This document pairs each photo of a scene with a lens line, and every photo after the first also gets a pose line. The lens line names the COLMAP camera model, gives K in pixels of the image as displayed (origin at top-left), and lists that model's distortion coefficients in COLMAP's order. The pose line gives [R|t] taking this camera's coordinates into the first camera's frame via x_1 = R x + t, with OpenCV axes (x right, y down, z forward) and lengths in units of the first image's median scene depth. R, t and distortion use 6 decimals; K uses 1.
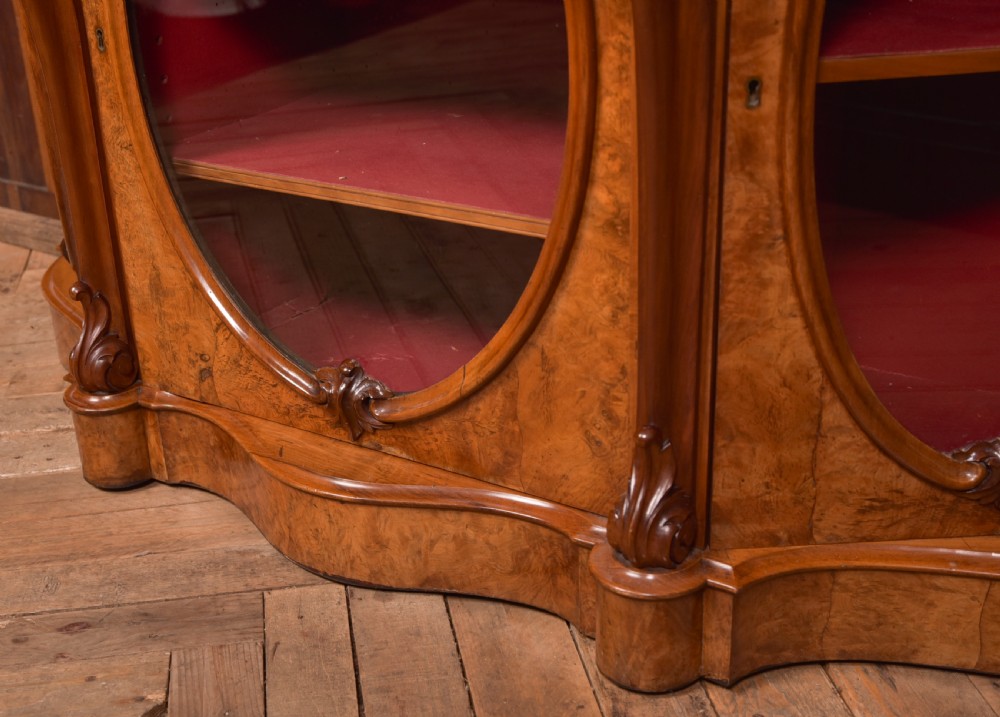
lens RADIAL K [[1435.2, 0, 356.6], [0, 1435.2, 438.8], [0, 0, 1]] dist [-0.009830, 0.108909]
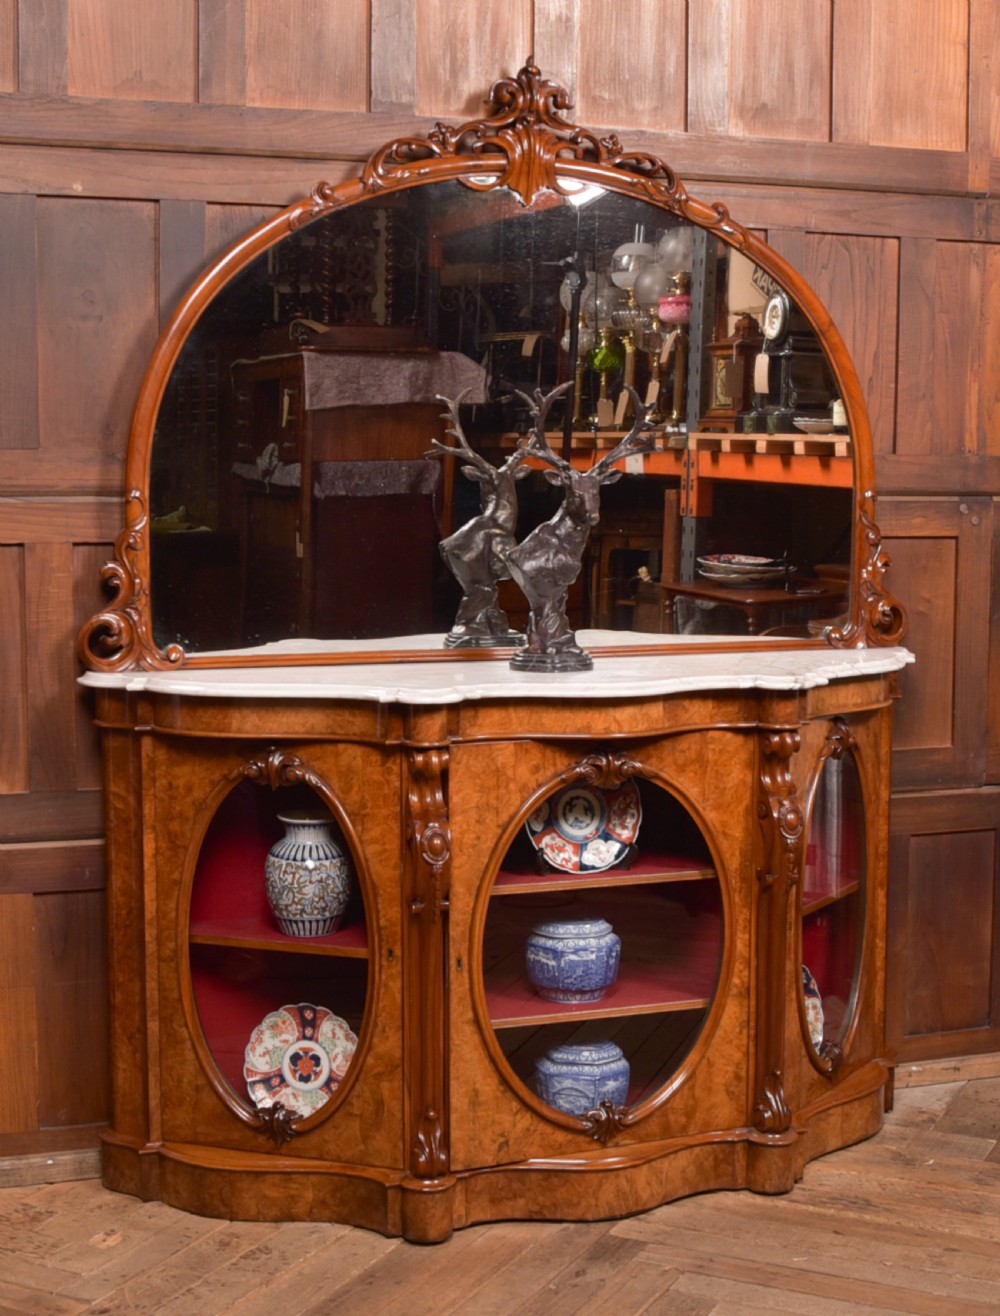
lens RADIAL K [[2080.7, 0, 560.7], [0, 2080.7, 633.4], [0, 0, 1]] dist [-0.109733, 0.015628]
pose [[0.474415, -0.000033, 0.880301, -2.898544], [0.350860, 0.917146, -0.189052, -0.143412], [-0.807358, 0.398552, 0.435119, -0.479767]]
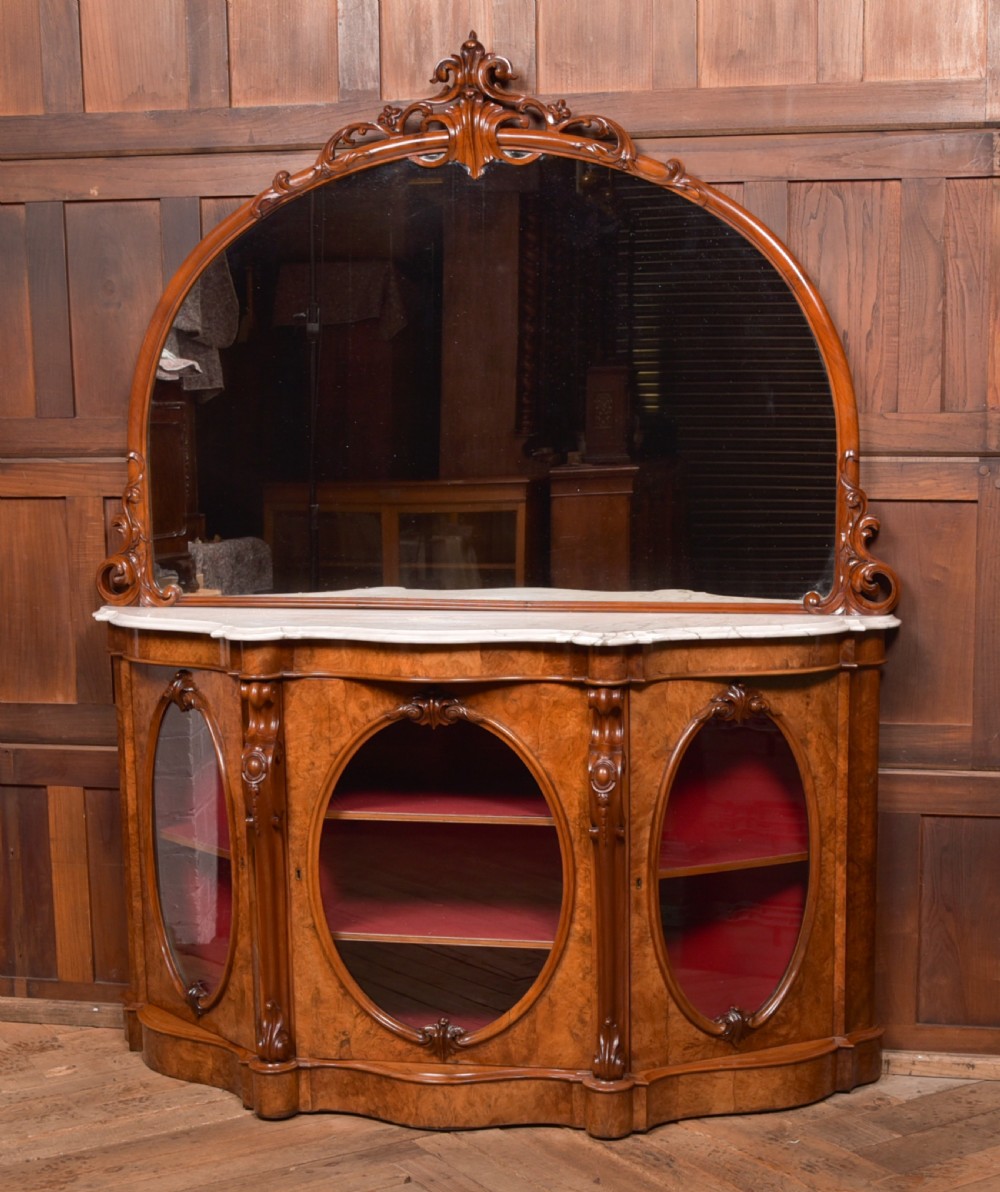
lens RADIAL K [[2068.4, 0, 627.8], [0, 2068.4, 763.3], [0, 0, 1]] dist [-0.087927, 0.234883]
pose [[0.864801, -0.012705, 0.501955, -1.481709], [0.165281, 0.951171, -0.260682, 0.486104], [-0.474133, 0.308401, 0.824673, -1.988509]]
